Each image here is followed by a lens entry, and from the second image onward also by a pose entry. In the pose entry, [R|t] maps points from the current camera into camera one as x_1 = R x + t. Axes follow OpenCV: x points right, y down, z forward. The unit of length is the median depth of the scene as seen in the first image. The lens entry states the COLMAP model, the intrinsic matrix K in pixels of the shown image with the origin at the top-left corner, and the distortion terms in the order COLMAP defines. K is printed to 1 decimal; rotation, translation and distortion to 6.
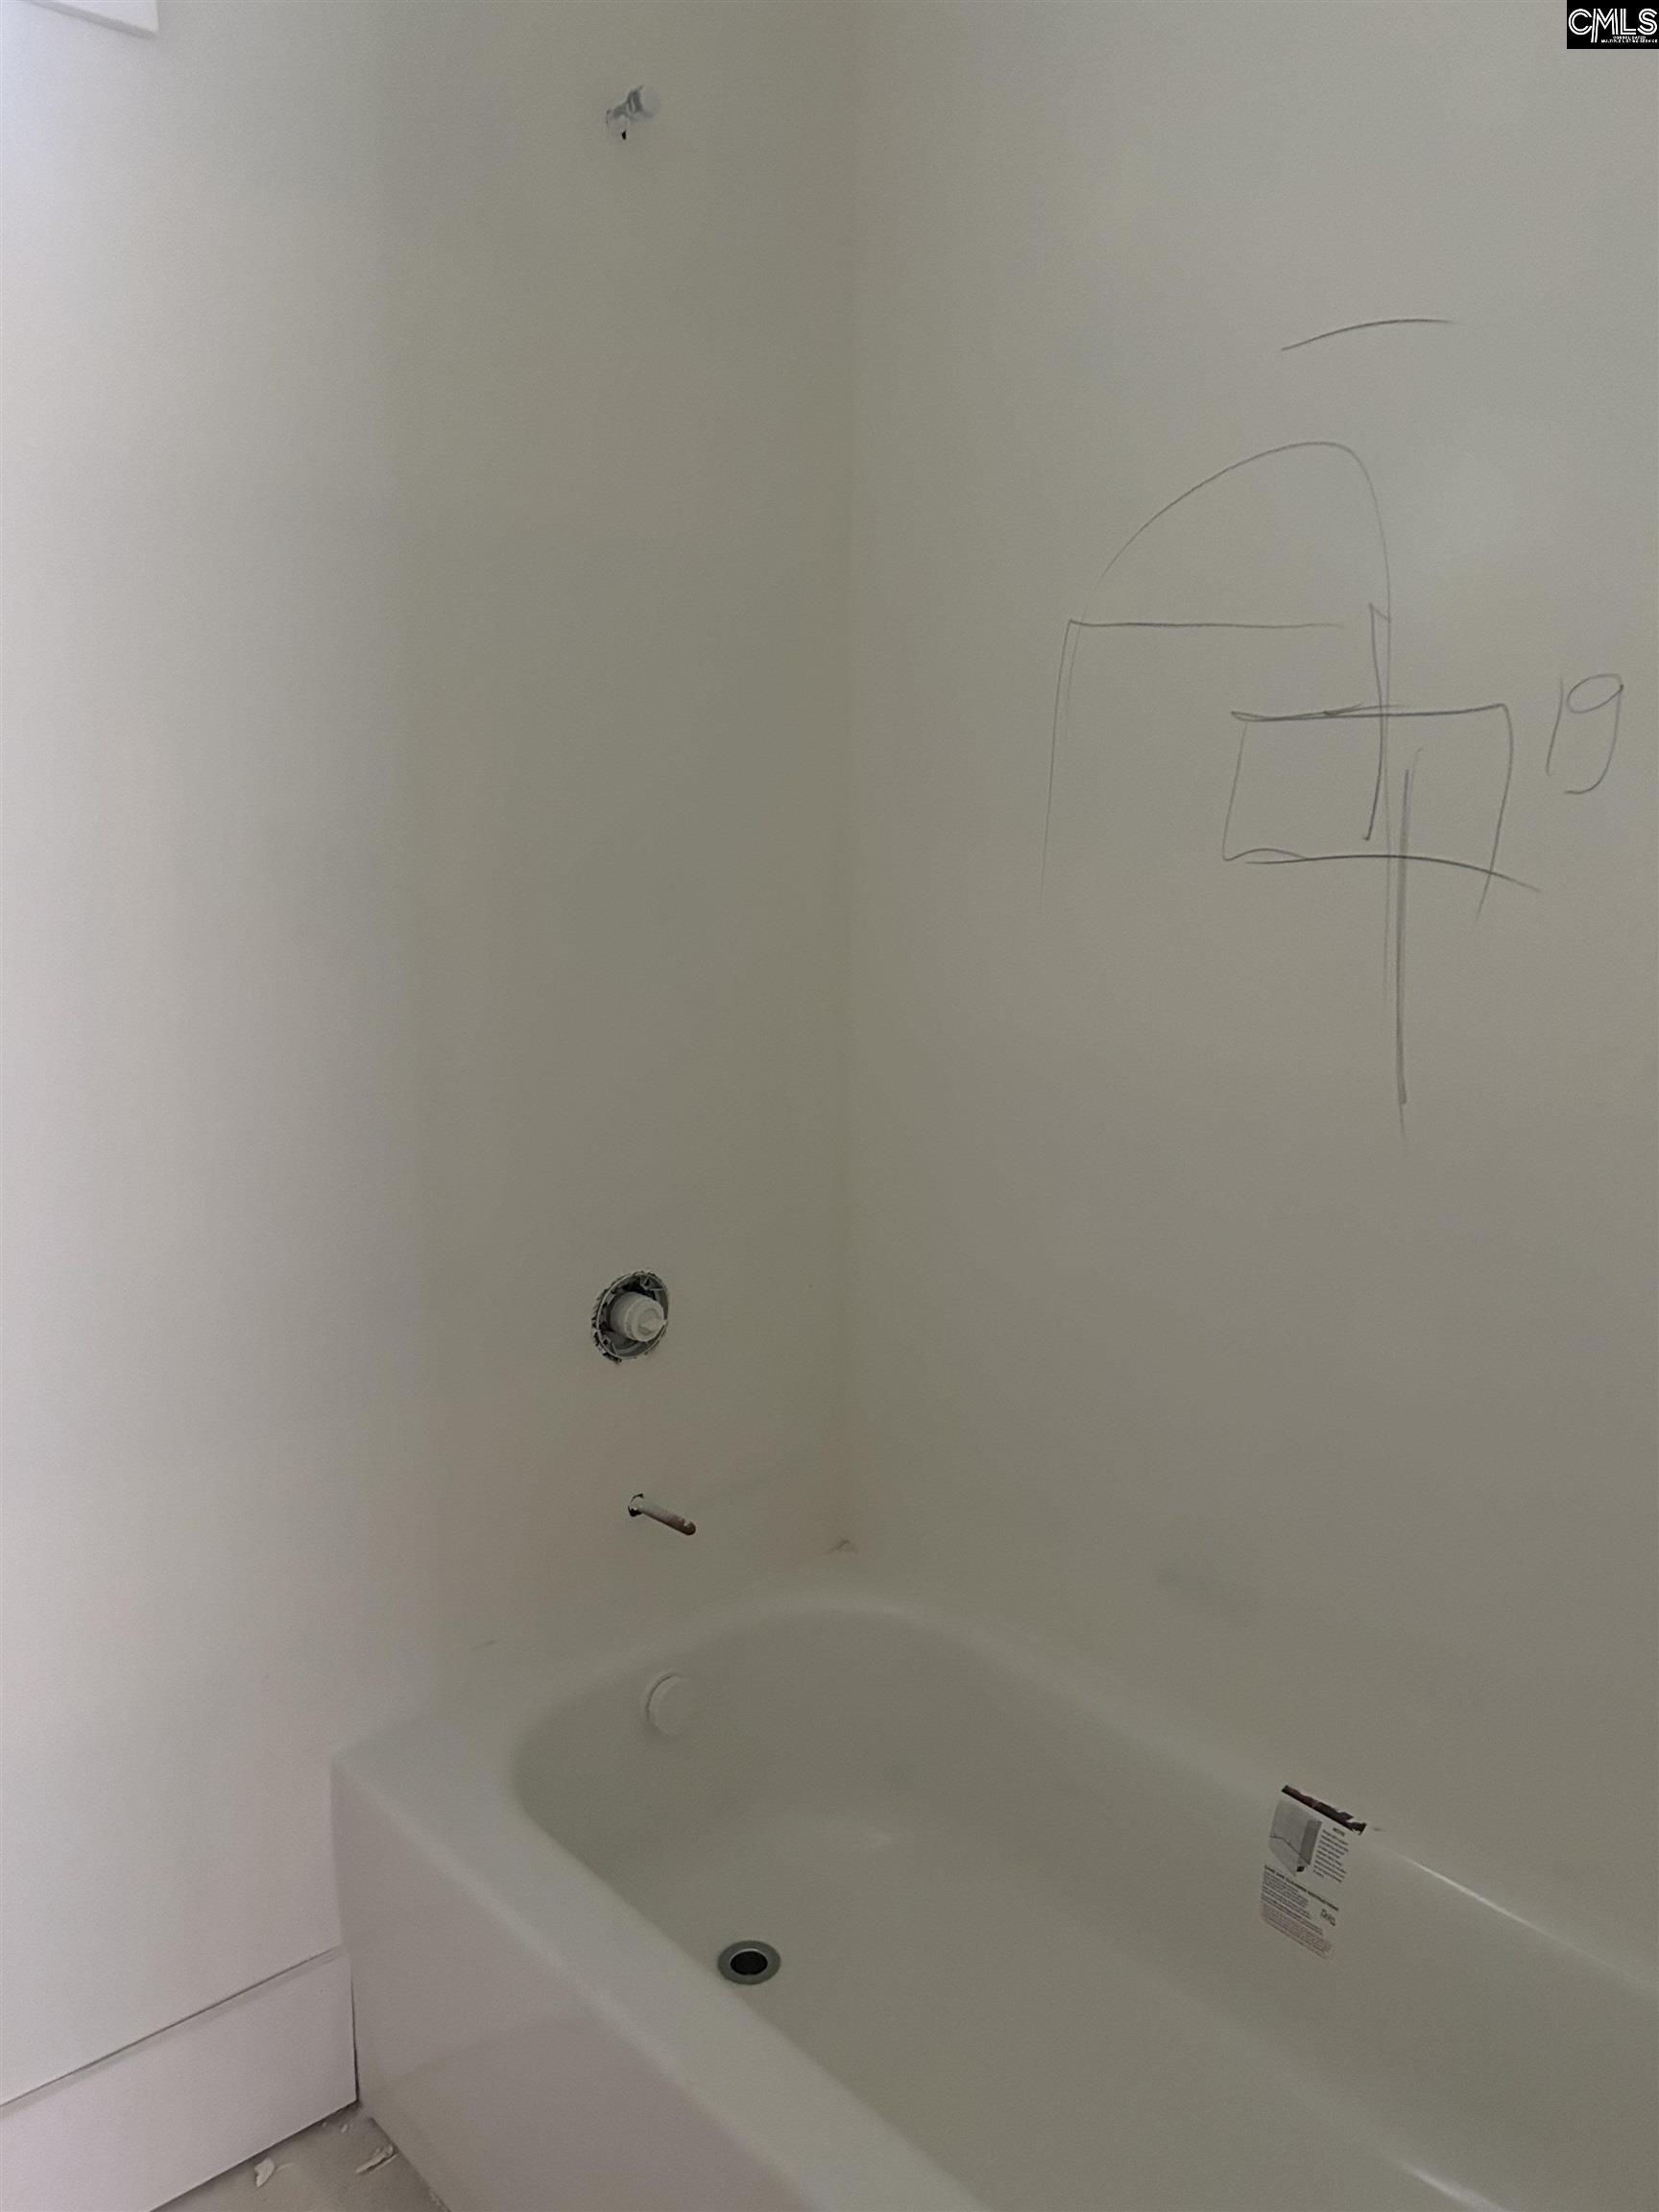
lens RADIAL K [[1653.6, 0, 830.5], [0, 1653.6, 1108.4], [0, 0, 1]] dist [0.051620, -0.051288]
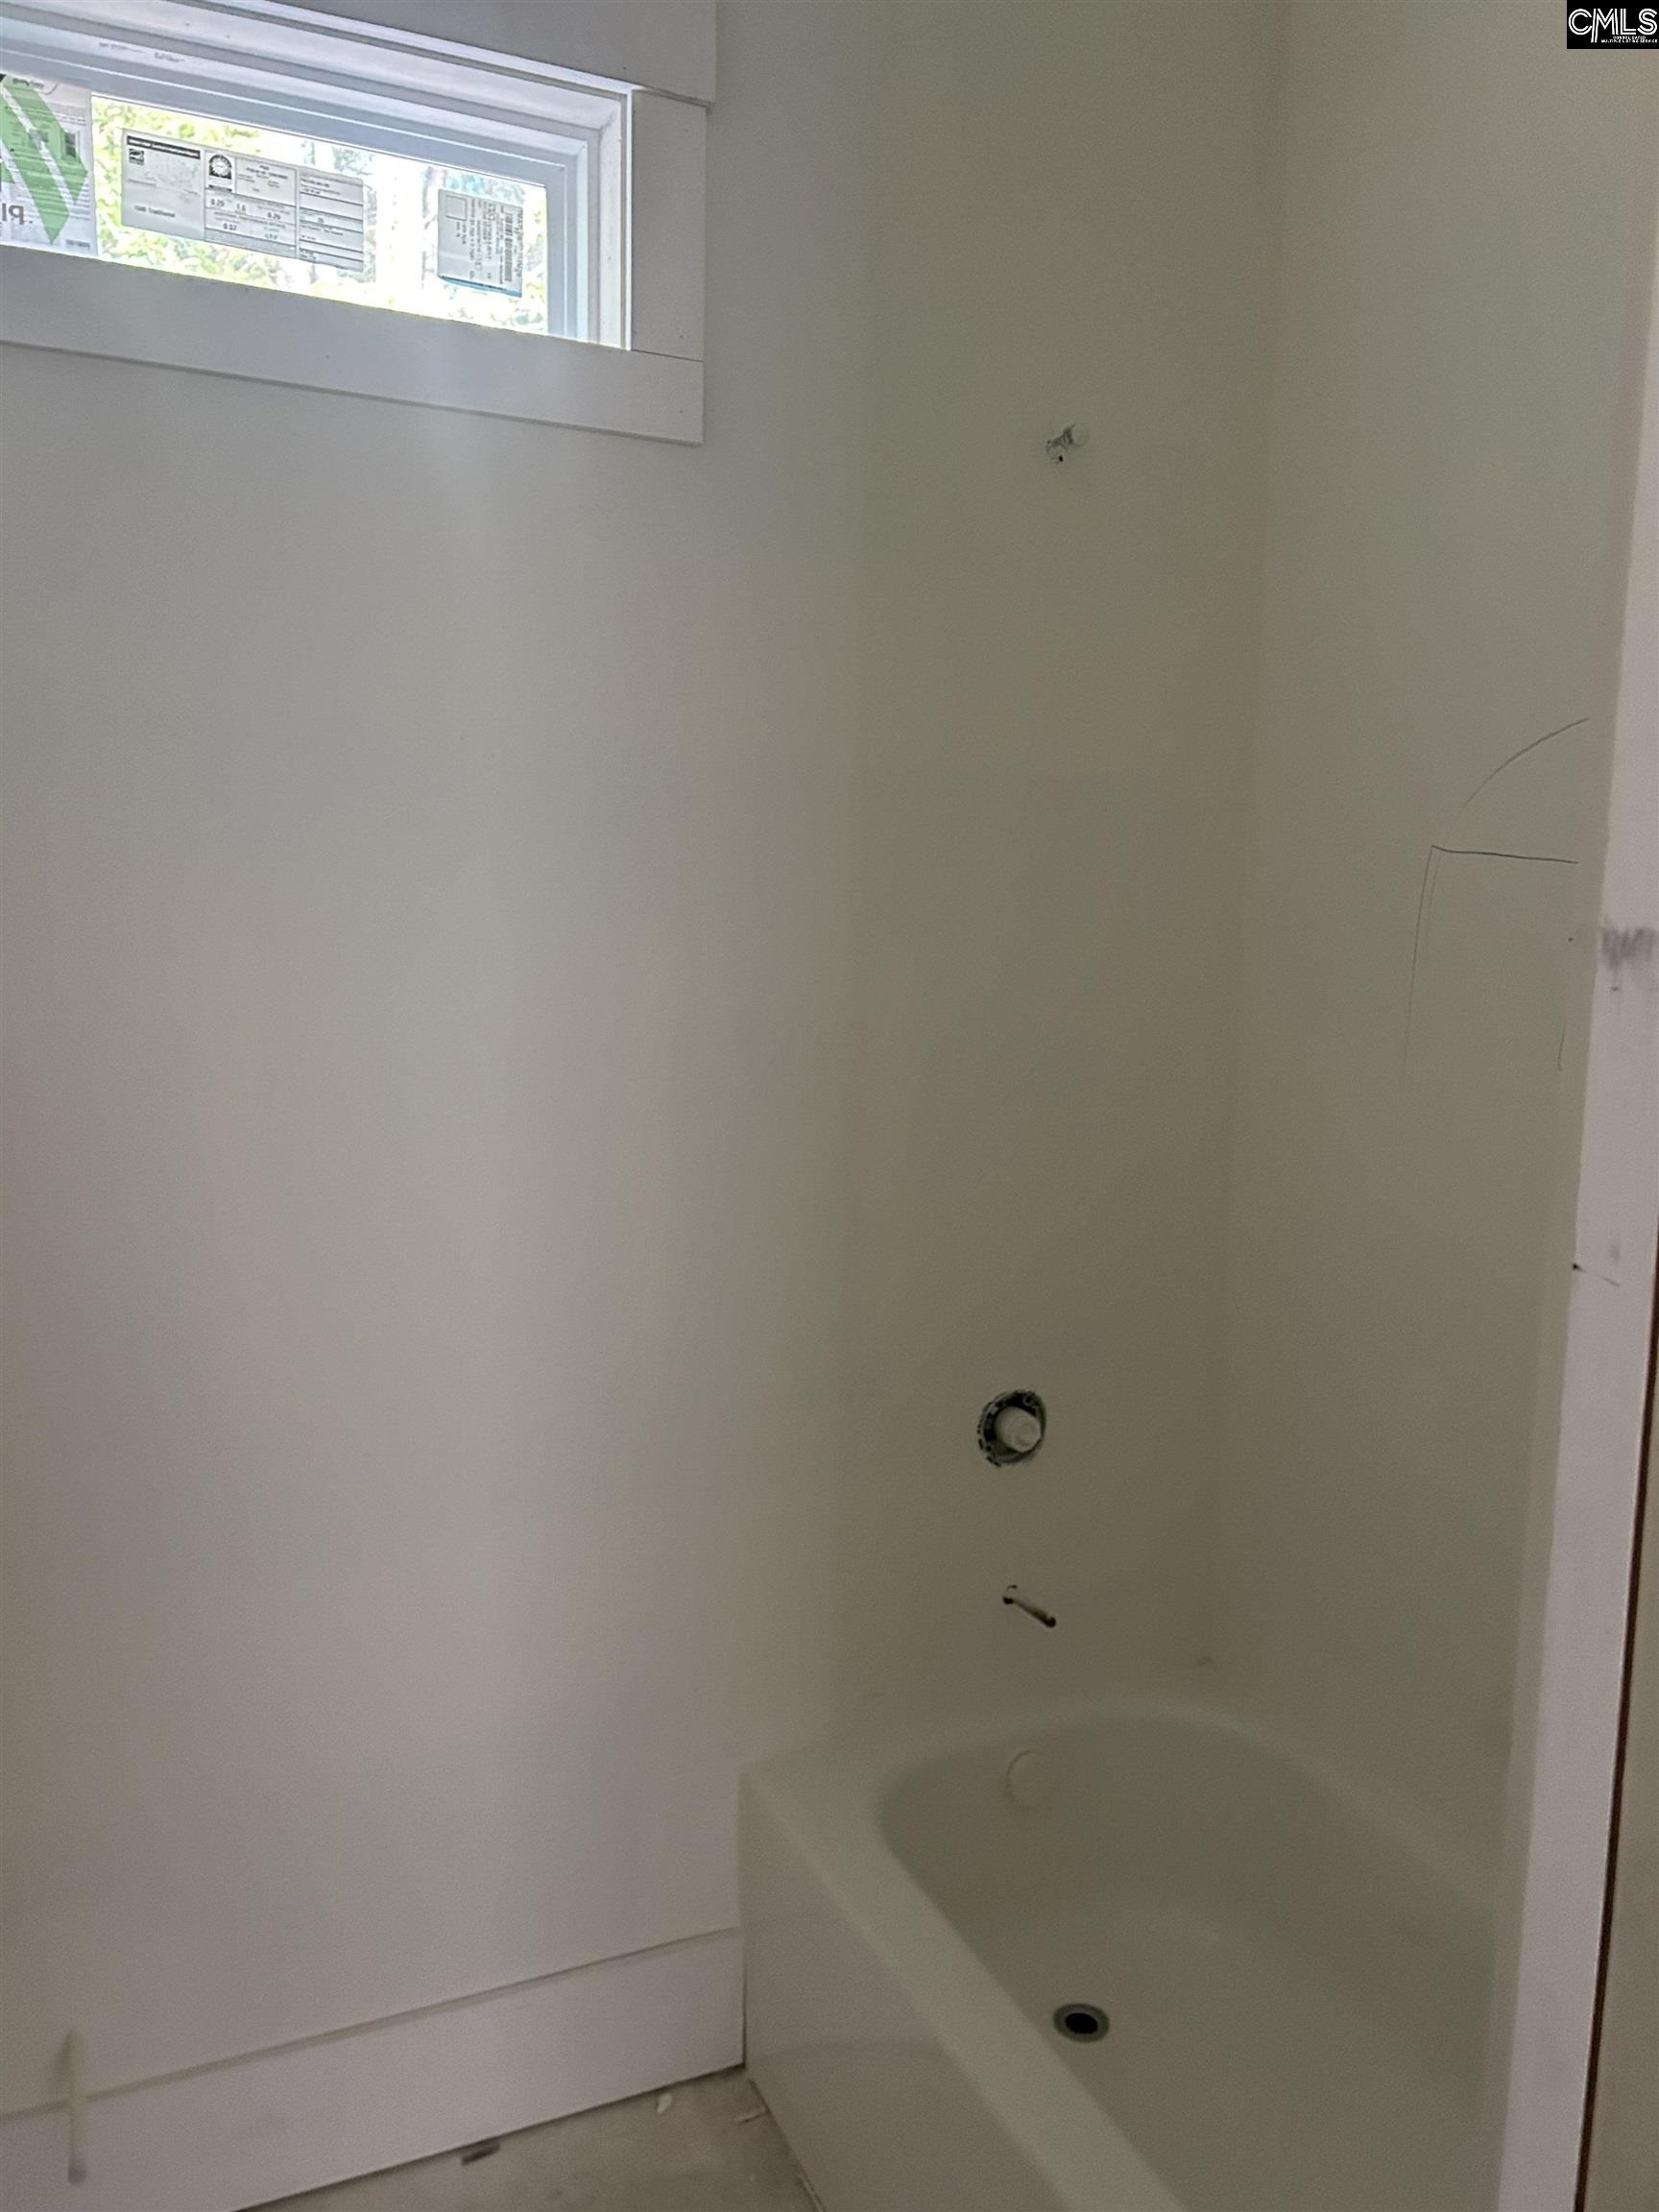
lens RADIAL K [[1653.6, 0, 823.8], [0, 1653.6, 1101.0], [0, 0, 1]] dist [0.051620, -0.051288]
pose [[0.950511, 0.052663, -0.306194, 0.099126], [-0.071836, 0.996077, -0.051680, -0.033410], [0.302271, 0.071118, 0.950565, -0.161557]]
